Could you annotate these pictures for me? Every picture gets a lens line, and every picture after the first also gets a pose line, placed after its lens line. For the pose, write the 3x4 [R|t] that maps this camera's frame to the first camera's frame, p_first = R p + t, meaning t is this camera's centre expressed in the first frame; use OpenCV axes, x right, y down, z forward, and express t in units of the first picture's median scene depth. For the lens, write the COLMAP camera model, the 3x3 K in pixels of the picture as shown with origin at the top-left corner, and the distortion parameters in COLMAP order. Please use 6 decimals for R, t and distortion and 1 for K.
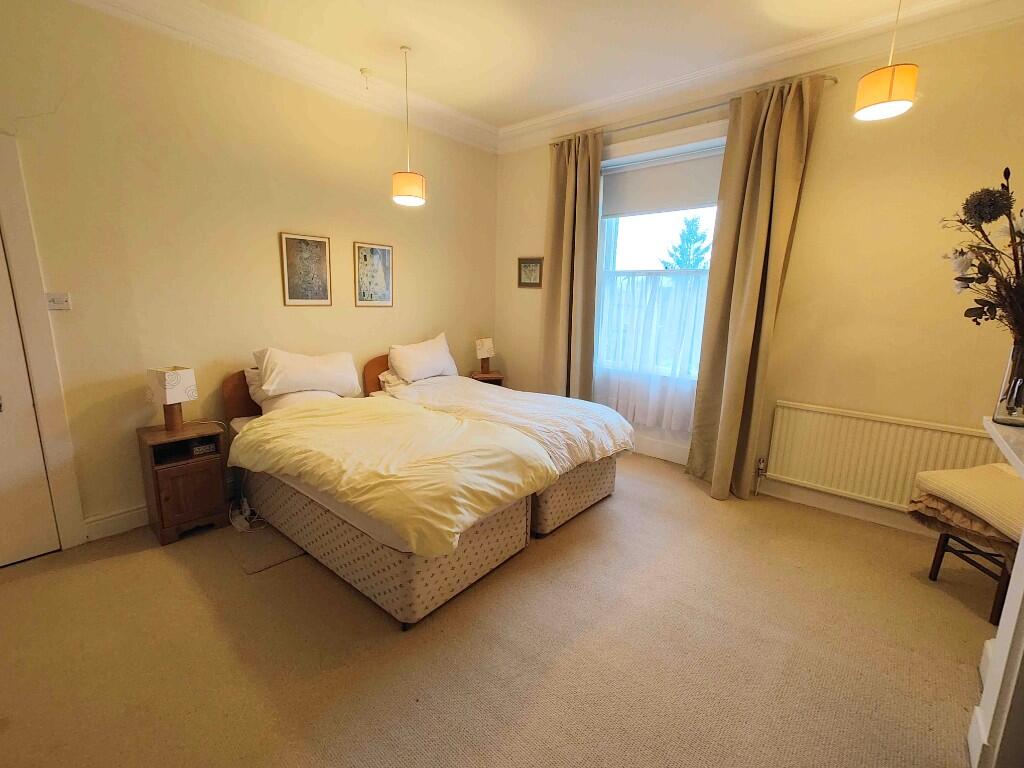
lens RADIAL K [[451.2, 0, 512.6], [0, 451.2, 379.1], [0, 0, 1]] dist [0.016079, 0.000252]
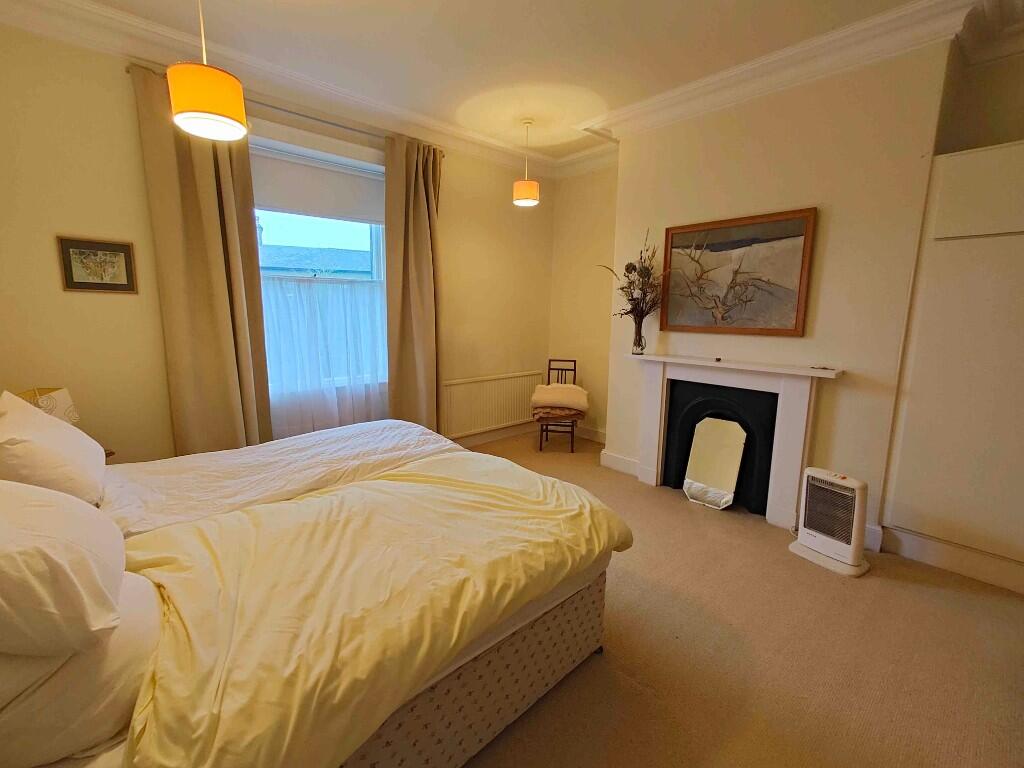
lens RADIAL K [[451.2, 0, 512.6], [0, 451.2, 379.1], [0, 0, 1]] dist [0.016079, 0.000252]
pose [[0.129027, -0.171151, 0.976760, -0.717518], [0.181351, 0.972454, 0.146441, -0.123479], [-0.974917, 0.158242, 0.156511, 0.607981]]
